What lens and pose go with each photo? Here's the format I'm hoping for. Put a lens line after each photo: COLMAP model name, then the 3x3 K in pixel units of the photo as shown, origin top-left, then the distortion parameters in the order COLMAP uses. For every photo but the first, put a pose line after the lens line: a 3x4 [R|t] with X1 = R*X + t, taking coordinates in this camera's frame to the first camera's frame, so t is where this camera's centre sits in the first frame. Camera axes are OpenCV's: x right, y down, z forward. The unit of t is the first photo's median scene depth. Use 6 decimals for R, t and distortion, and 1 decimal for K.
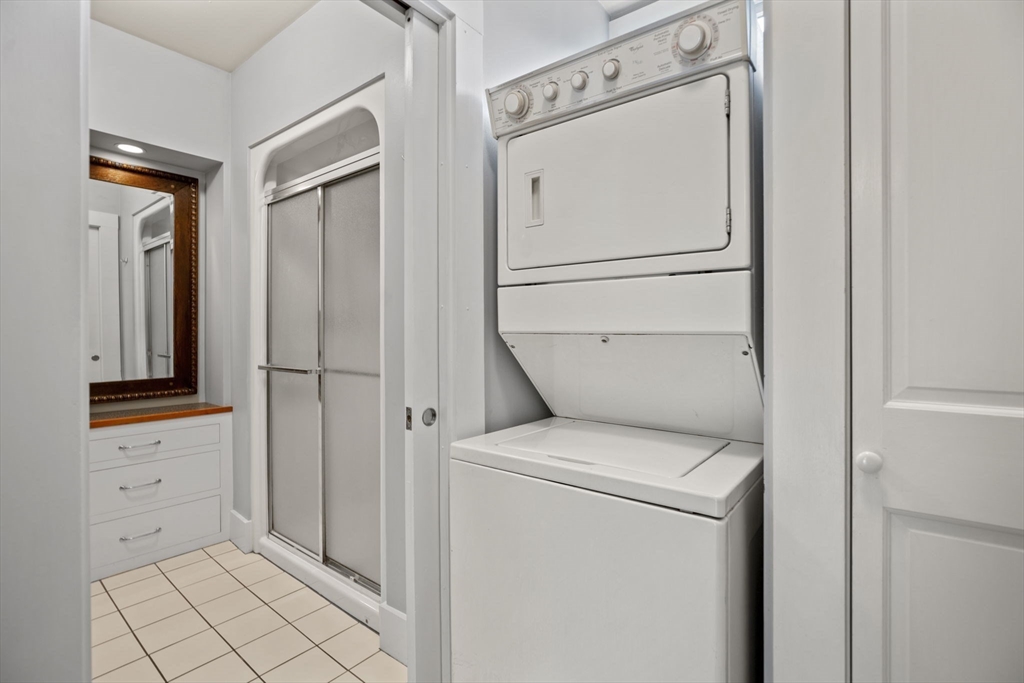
lens RADIAL K [[472.8, 0, 513.0], [0, 472.8, 335.0], [0, 0, 1]] dist [-0.023332, 0.002551]
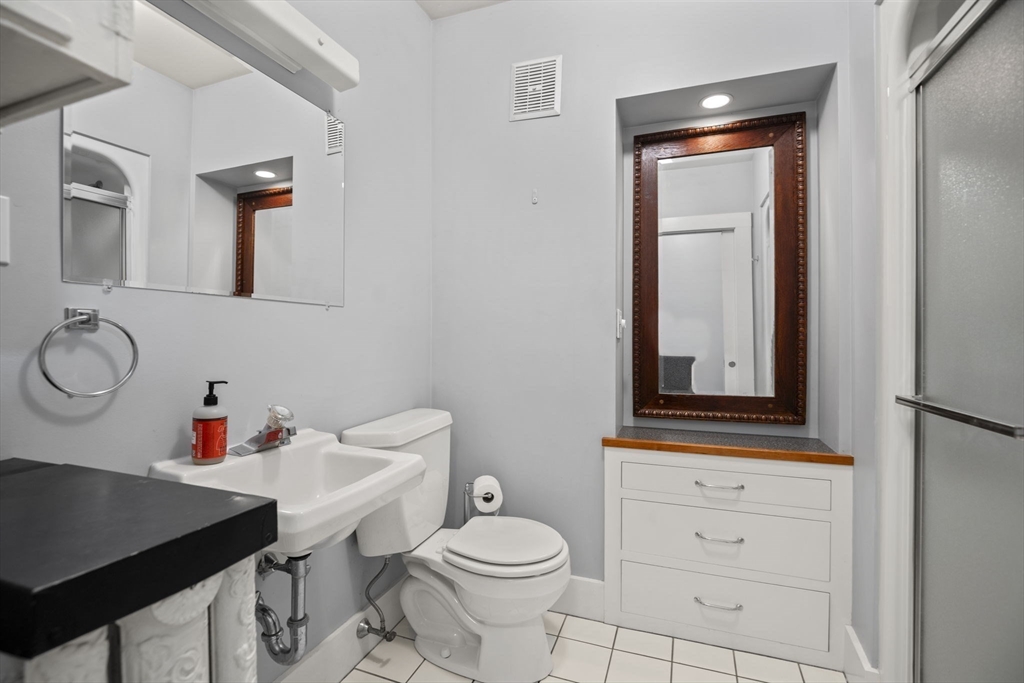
lens RADIAL K [[472.8, 0, 510.5], [0, 472.8, 337.8], [0, 0, 1]] dist [-0.023332, 0.002551]
pose [[0.314152, -0.000899, -0.949372, -0.162934], [-0.007652, 0.999965, -0.003479, 0.003791], [0.949342, 0.008358, 0.314134, 0.382545]]
